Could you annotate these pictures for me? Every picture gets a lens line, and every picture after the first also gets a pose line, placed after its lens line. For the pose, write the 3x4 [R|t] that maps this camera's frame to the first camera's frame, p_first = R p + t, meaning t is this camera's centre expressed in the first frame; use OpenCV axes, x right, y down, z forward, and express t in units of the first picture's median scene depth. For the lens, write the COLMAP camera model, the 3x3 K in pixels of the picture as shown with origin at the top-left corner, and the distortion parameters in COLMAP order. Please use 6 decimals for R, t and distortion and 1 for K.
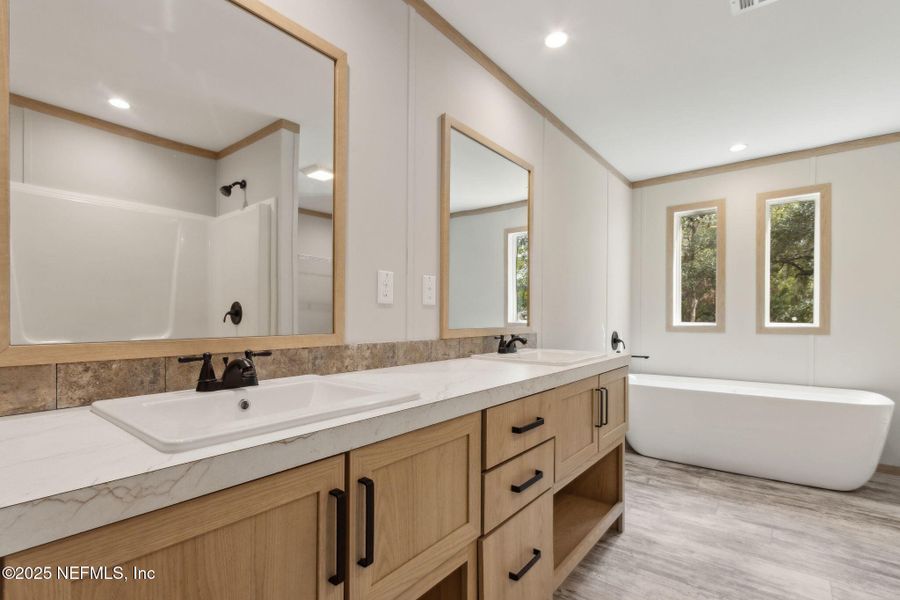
lens RADIAL K [[425.8, 0, 457.1], [0, 425.8, 310.7], [0, 0, 1]] dist [-0.003069, 0.000010]
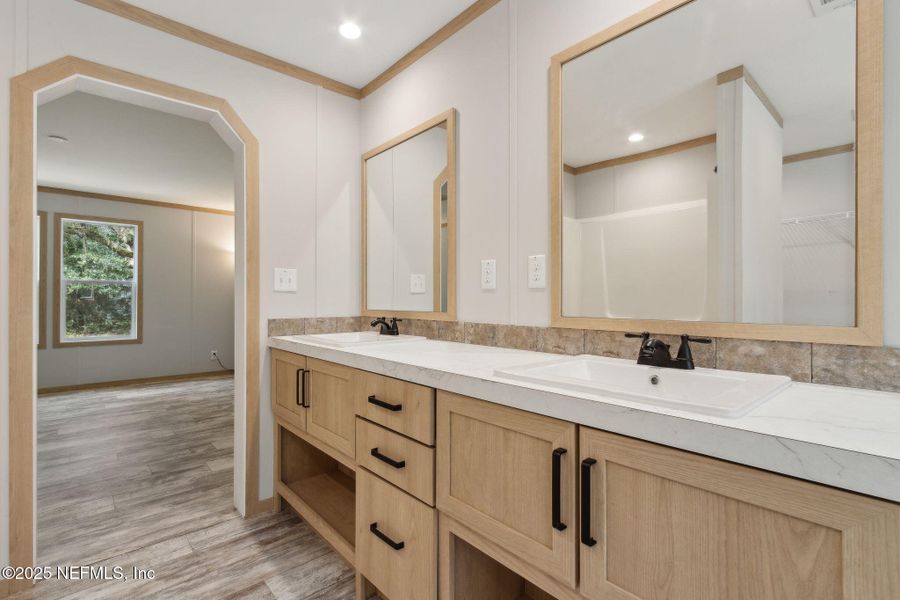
lens RADIAL K [[425.8, 0, 476.0], [0, 425.8, 300.6], [0, 0, 1]] dist [-0.003069, 0.000010]
pose [[-0.139652, 0.004308, -0.990191, 0.918913], [0.012745, 0.999916, 0.002552, 0.010279], [0.990119, -0.012264, -0.139695, 1.088109]]
